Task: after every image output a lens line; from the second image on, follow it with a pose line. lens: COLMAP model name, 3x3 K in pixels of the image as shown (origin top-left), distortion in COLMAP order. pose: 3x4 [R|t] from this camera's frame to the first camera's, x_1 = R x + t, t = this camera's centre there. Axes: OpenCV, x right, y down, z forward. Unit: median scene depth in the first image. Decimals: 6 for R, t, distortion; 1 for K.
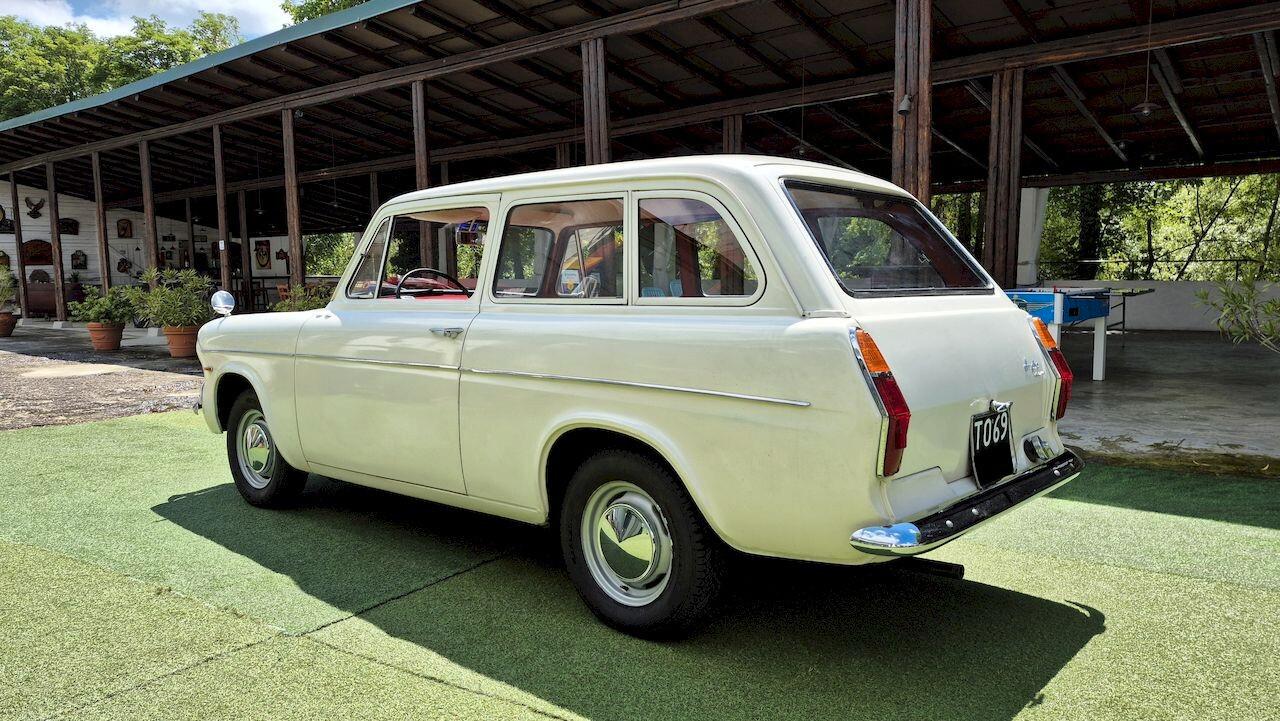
lens RADIAL K [[898.0, 0, 629.5], [0, 898.0, 358.0], [0, 0, 1]] dist [0.070177, -0.066224]
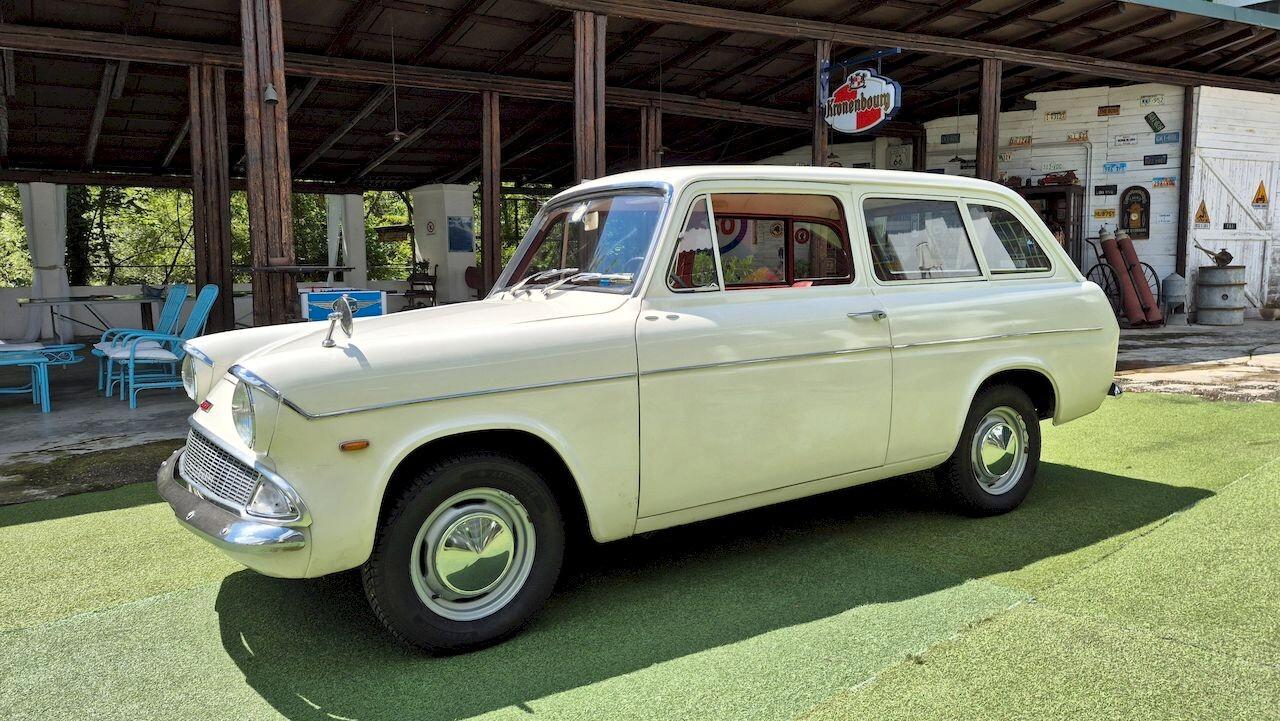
lens RADIAL K [[898.0, 0, 633.7], [0, 898.0, 361.7], [0, 0, 1]] dist [0.070177, -0.066224]
pose [[0.286129, -0.098482, 0.953117, -1.145322], [0.104614, 0.991969, 0.071091, -0.070035], [-0.952463, 0.079368, 0.294134, 0.855723]]
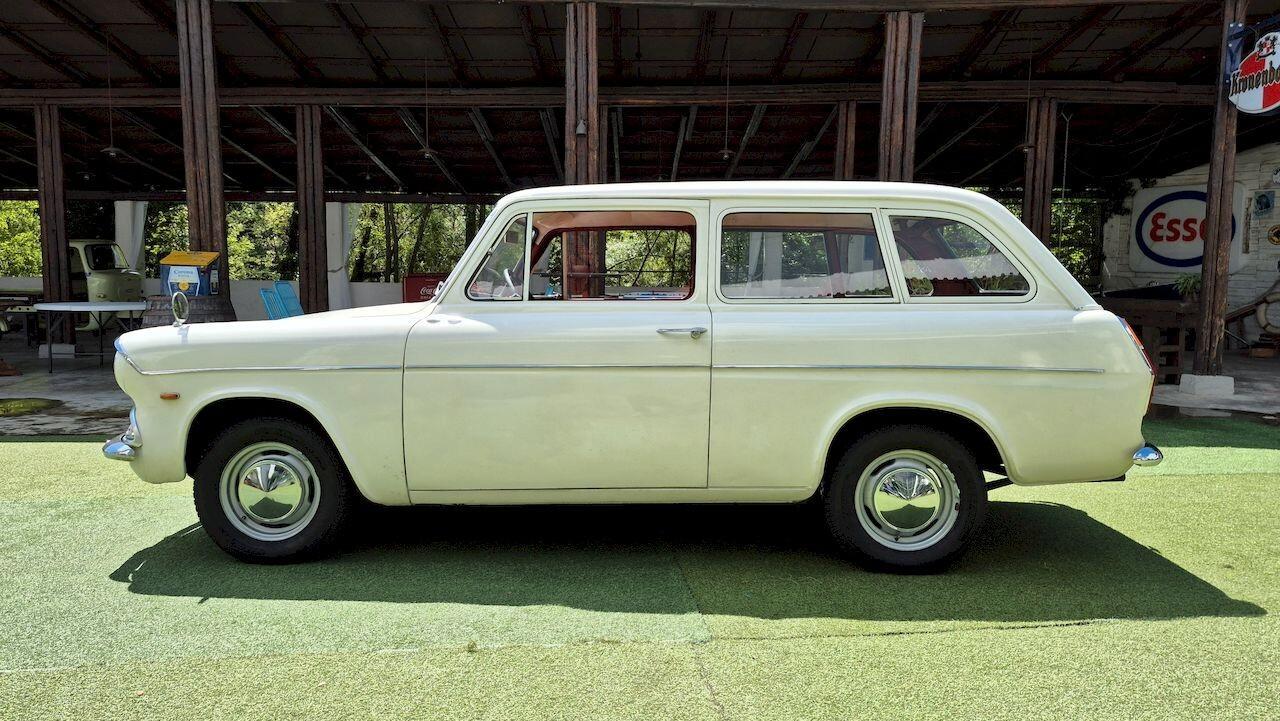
lens RADIAL K [[898.0, 0, 623.1], [0, 898.0, 353.3], [0, 0, 1]] dist [0.070177, -0.066224]
pose [[0.784667, -0.041669, 0.618515, -0.799411], [0.046529, 0.998883, 0.008266, -0.014558], [-0.618168, 0.022293, 0.785729, 0.210226]]
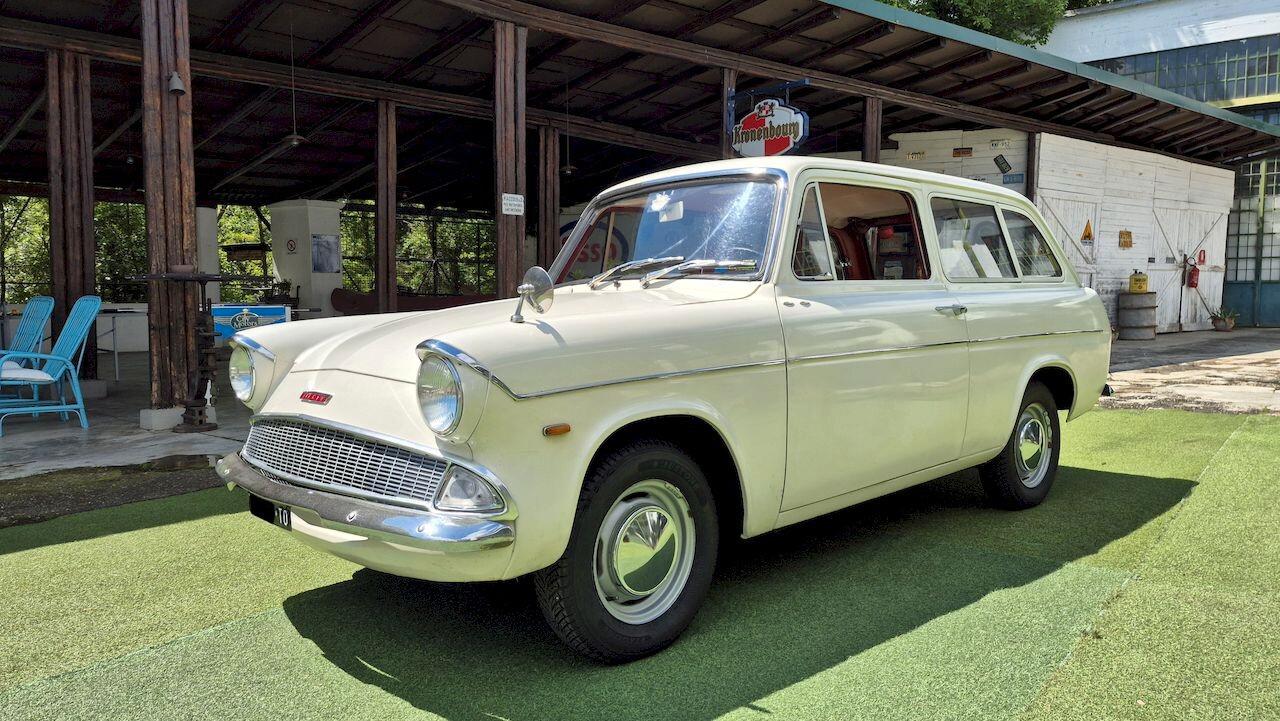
lens RADIAL K [[898.0, 0, 643.5], [0, 898.0, 373.2], [0, 0, 1]] dist [0.070177, -0.066224]
pose [[0.091504, -0.076534, 0.992859, -1.161495], [0.099015, 0.992800, 0.067404, -0.055482], [-0.990870, 0.092140, 0.098423, 1.127830]]
